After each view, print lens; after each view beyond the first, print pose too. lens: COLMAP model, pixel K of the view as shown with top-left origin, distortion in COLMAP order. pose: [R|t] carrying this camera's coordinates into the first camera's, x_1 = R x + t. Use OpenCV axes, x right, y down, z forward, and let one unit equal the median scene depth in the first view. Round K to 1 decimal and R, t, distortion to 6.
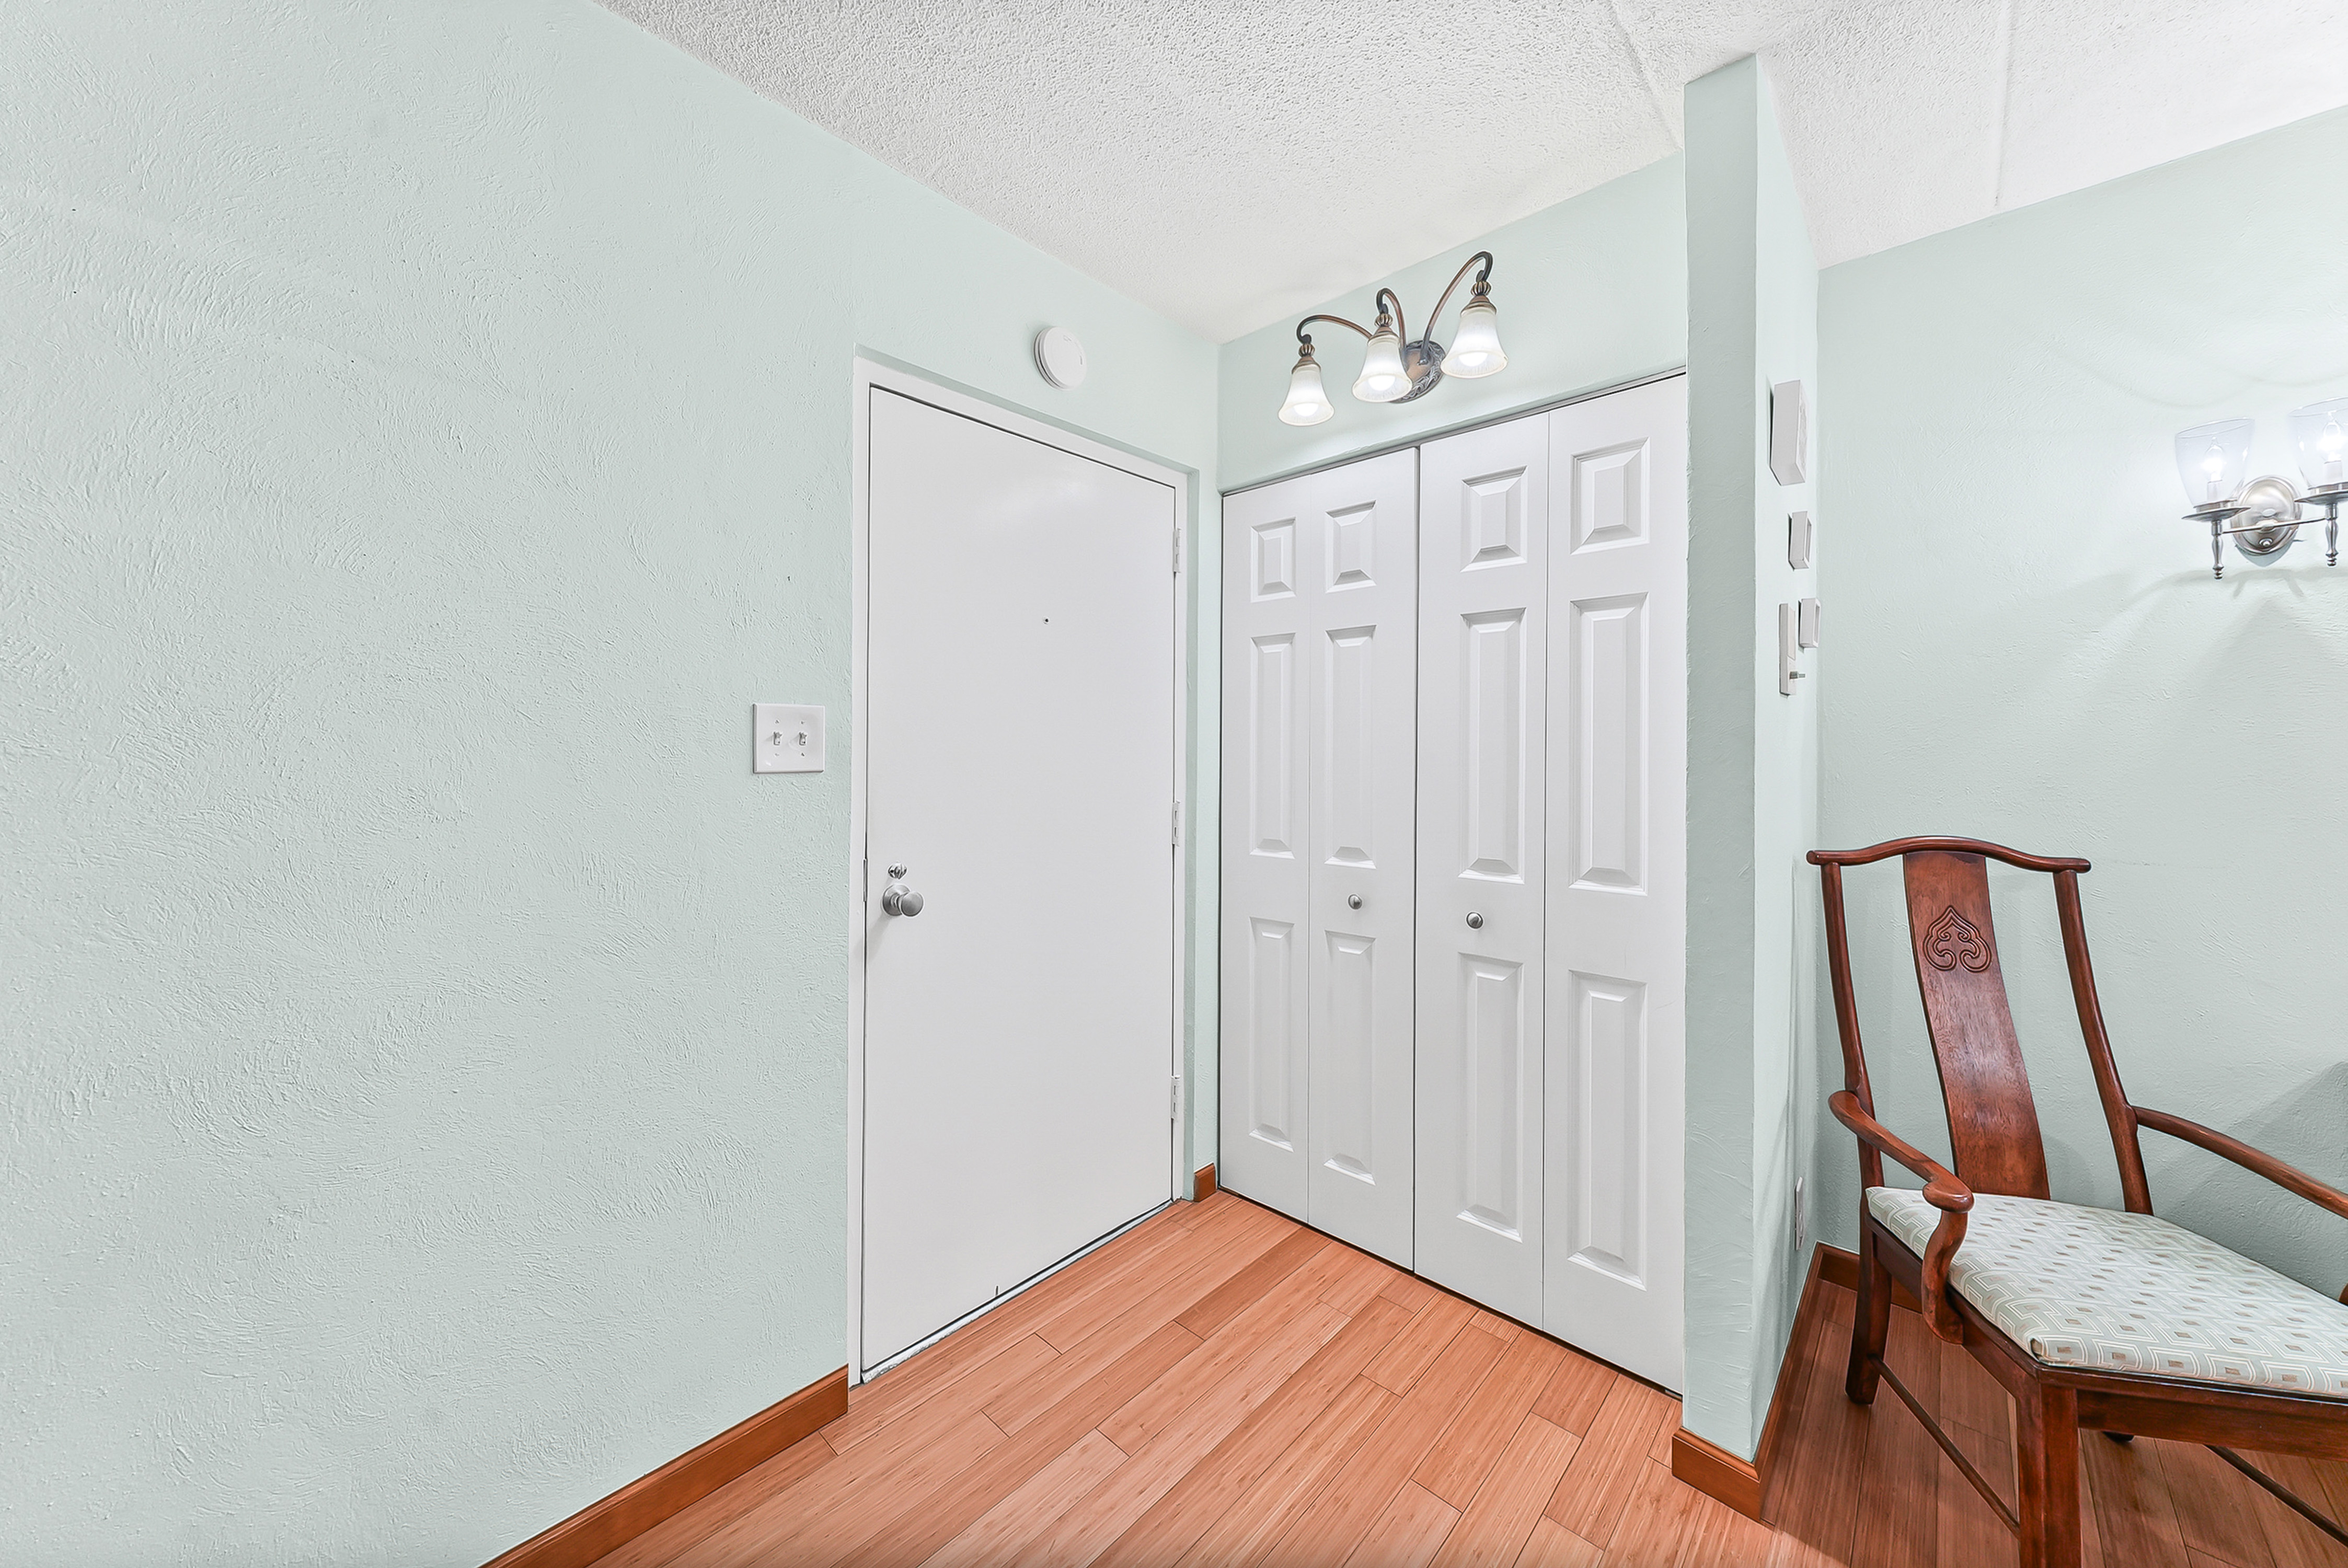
lens RADIAL K [[833.0, 0, 1161.7], [0, 833.0, 751.5], [0, 0, 1]] dist [0.000197, 0.000040]
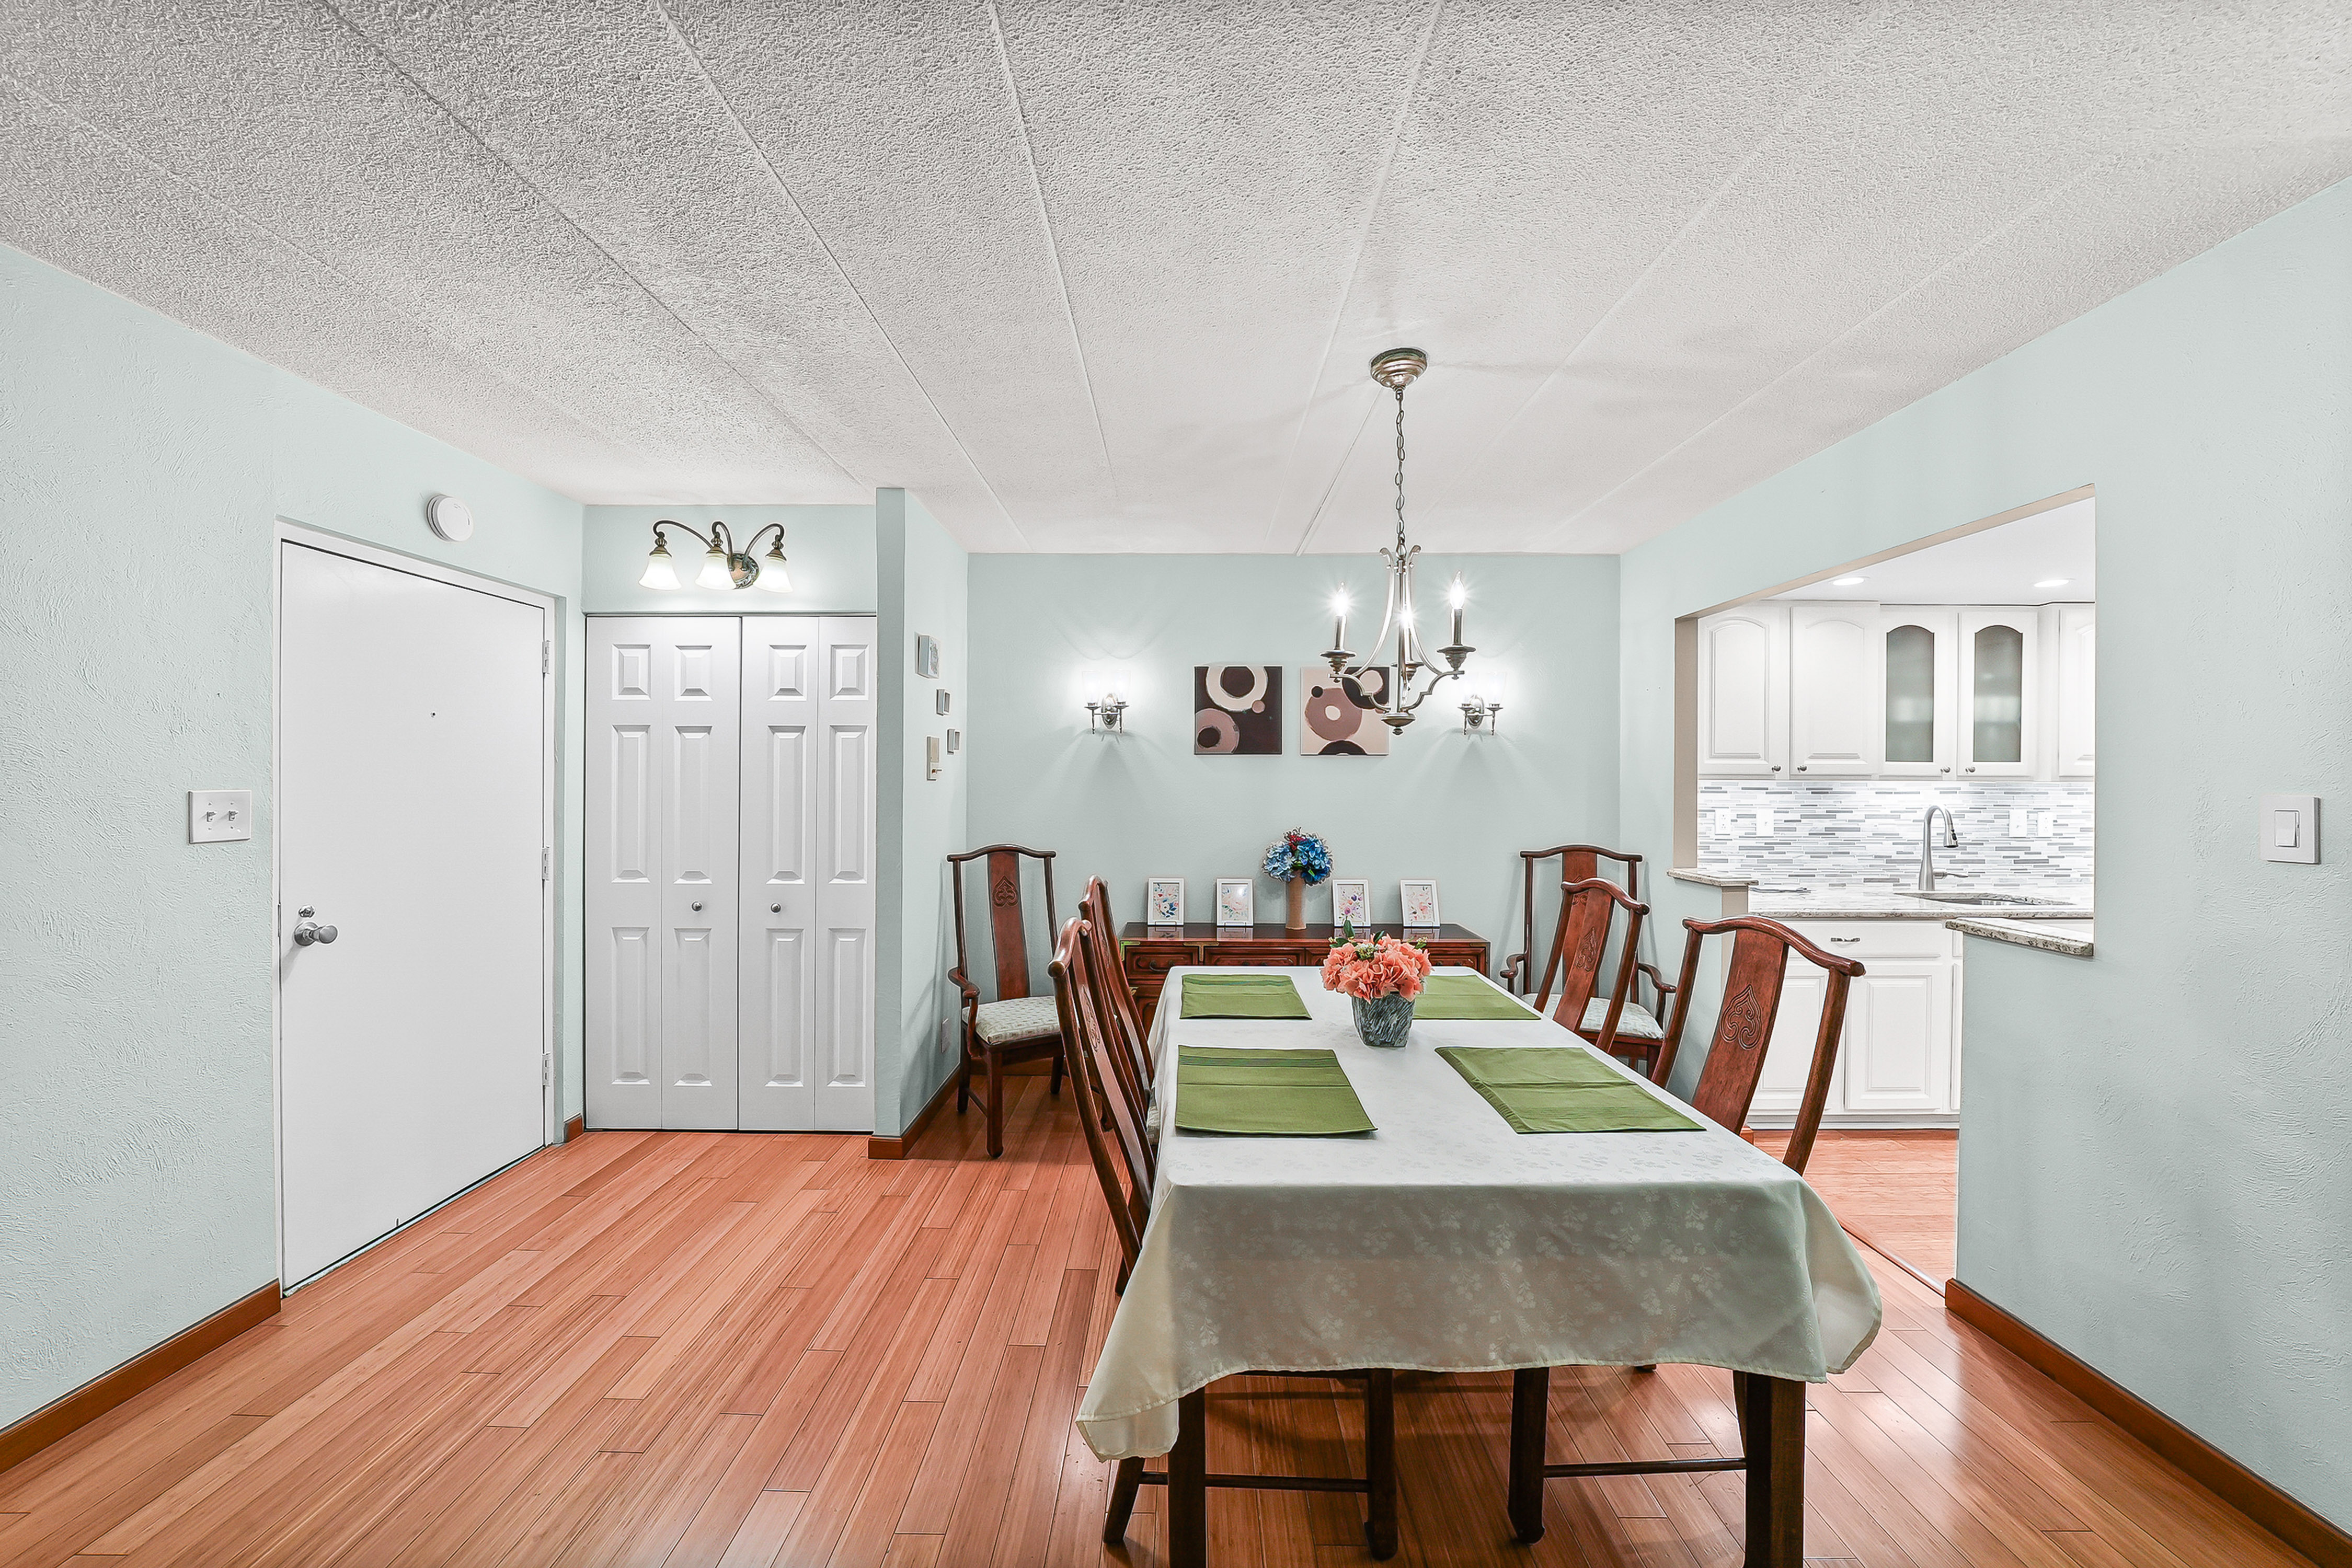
lens RADIAL K [[829.1, 0, 1182.8], [0, 829.1, 783.1], [0, 0, 1]] dist [-0.012863, 0.000150]
pose [[0.726209, -0.001261, 0.687473, -0.178014], [-0.003527, 0.999978, 0.005560, -0.063644], [-0.687465, -0.006462, 0.726189, -0.785942]]
